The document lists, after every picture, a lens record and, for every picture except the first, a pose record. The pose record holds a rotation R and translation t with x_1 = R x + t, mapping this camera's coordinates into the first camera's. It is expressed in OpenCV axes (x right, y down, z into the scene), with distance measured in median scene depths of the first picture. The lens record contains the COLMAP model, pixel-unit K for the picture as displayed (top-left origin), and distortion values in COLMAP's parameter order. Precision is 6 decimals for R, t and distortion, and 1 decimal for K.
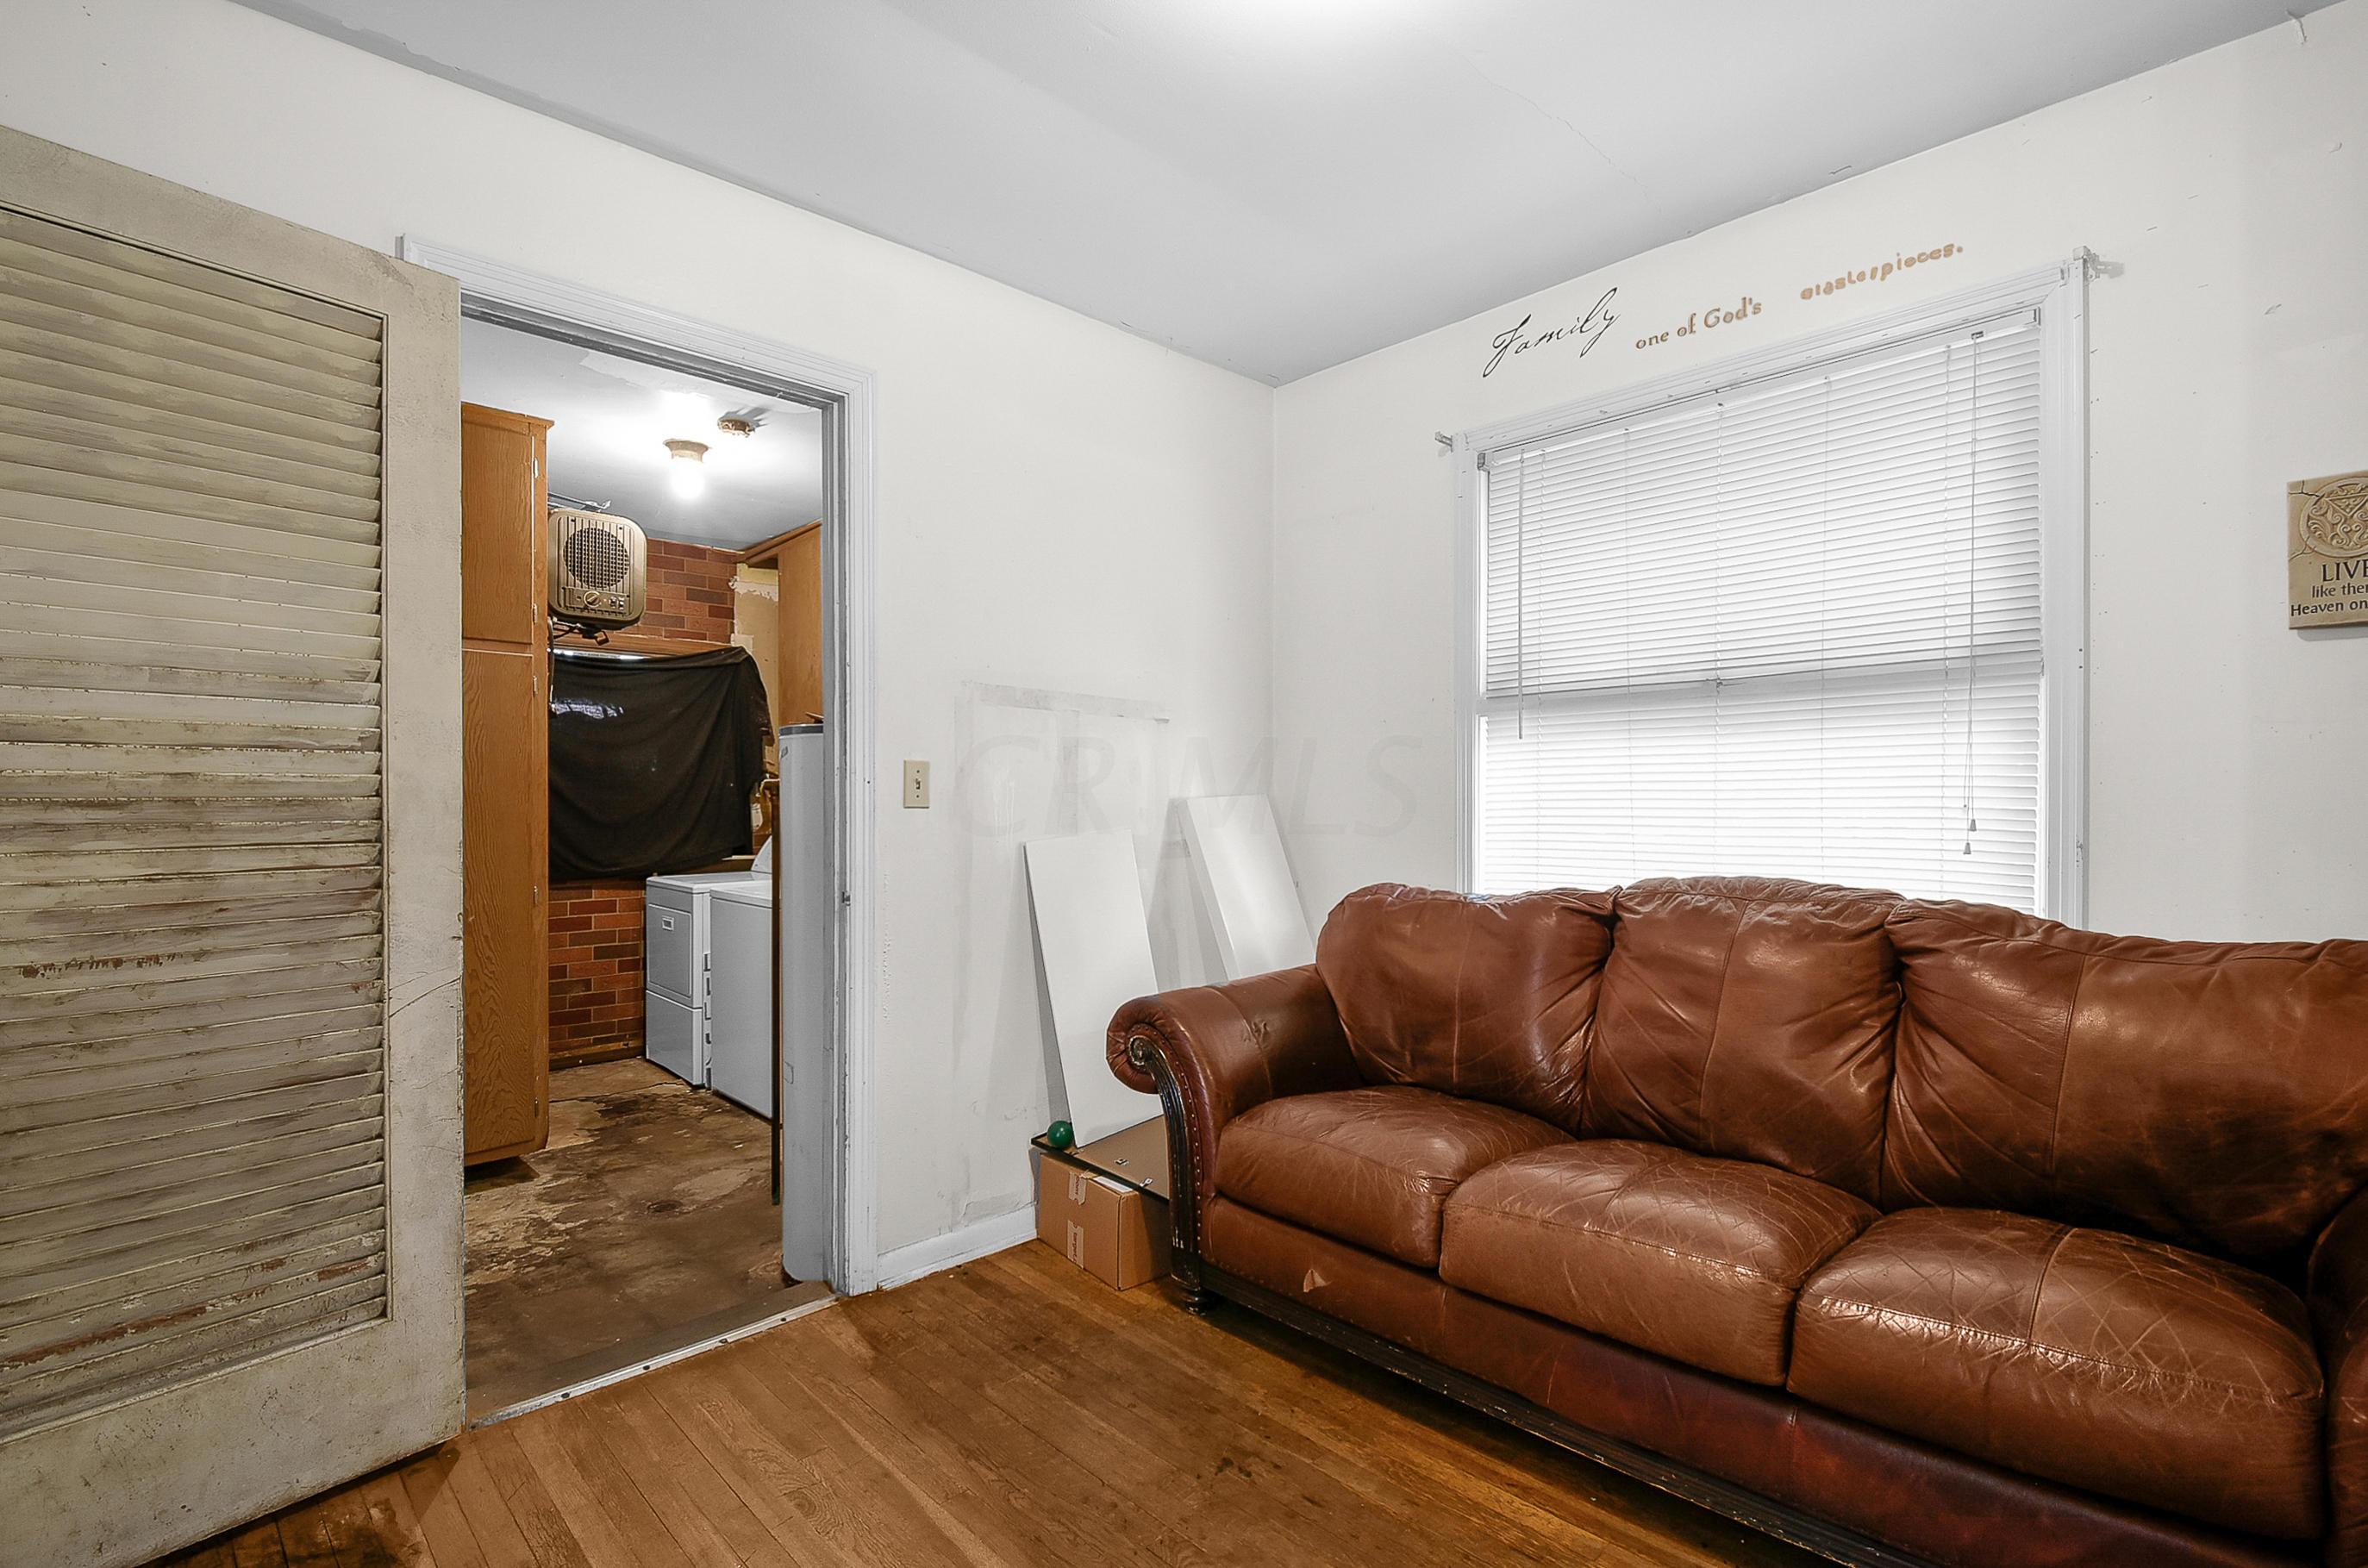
lens RADIAL K [[1067.8, 0, 1184.0], [0, 1067.8, 784.0], [0, 0, 1]] dist [-0.001189, -0.000209]
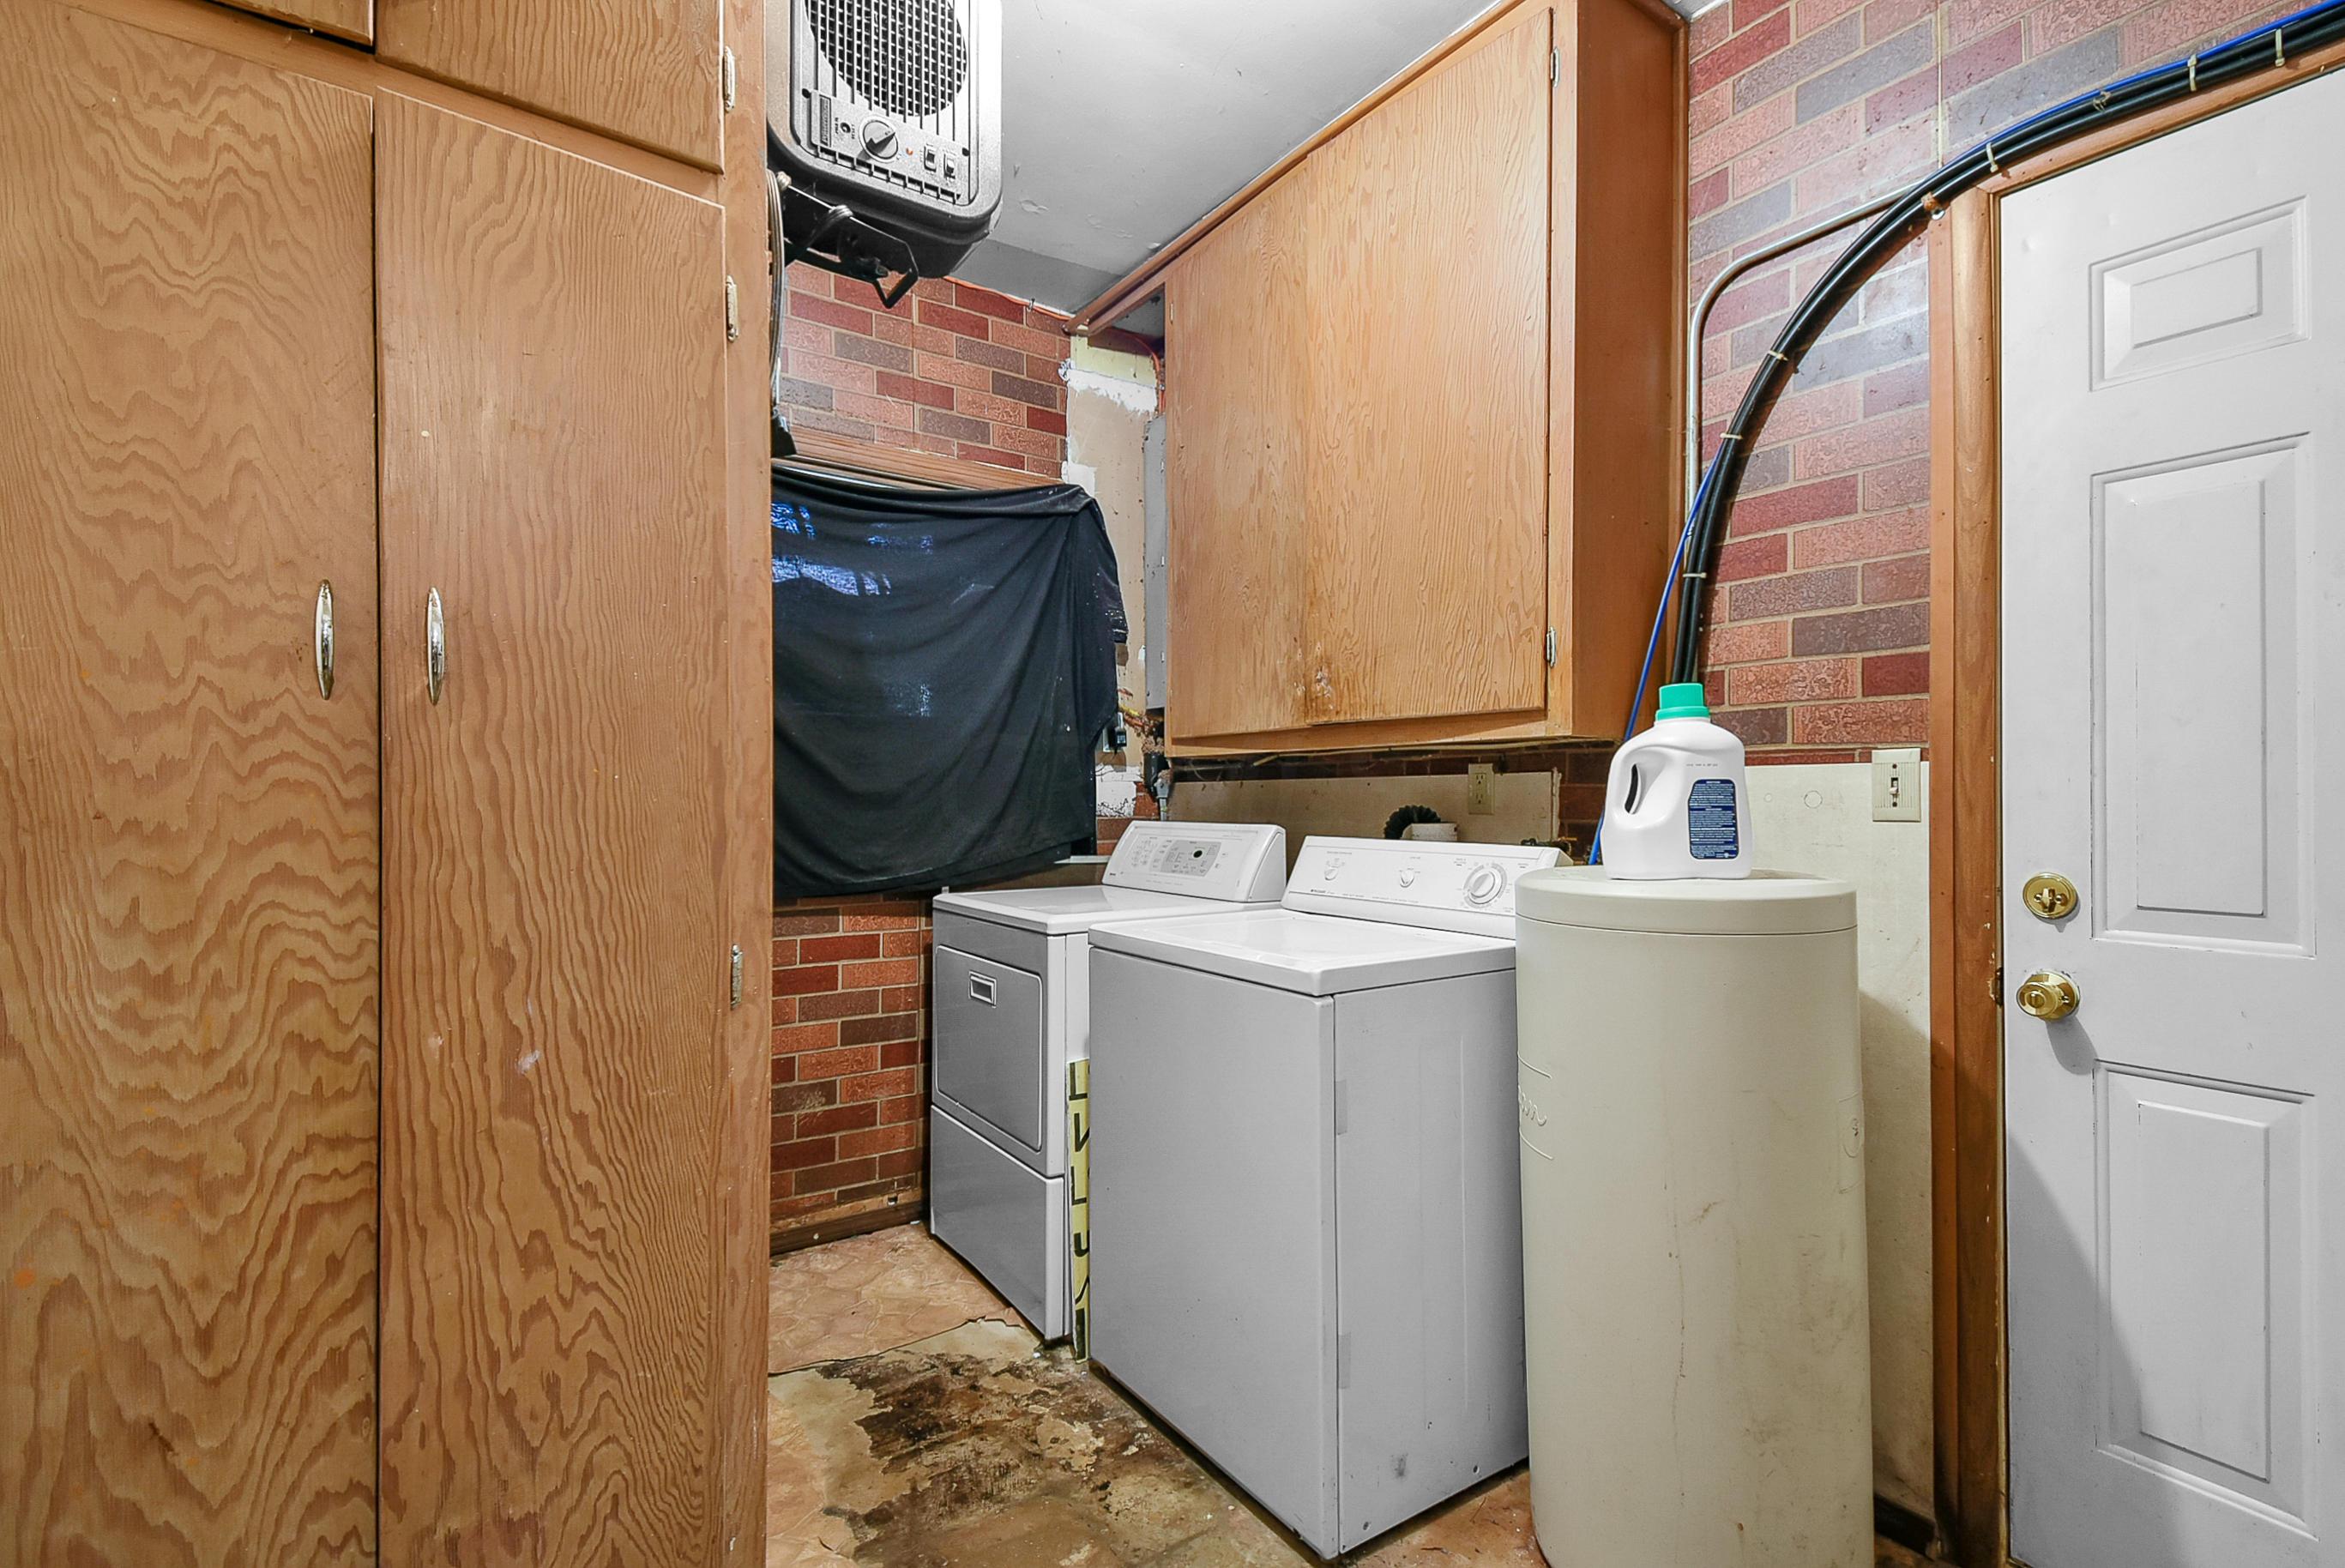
lens RADIAL K [[1044.3, 0, 1172.5], [0, 1044.3, 784.0], [0, 0, 1]] dist [0.033645, 0.000094]
pose [[0.987425, -0.001379, -0.158081, -0.310269], [0.000927, 0.999995, -0.002934, 0.035006], [0.158084, 0.002751, 0.987422, 0.514118]]
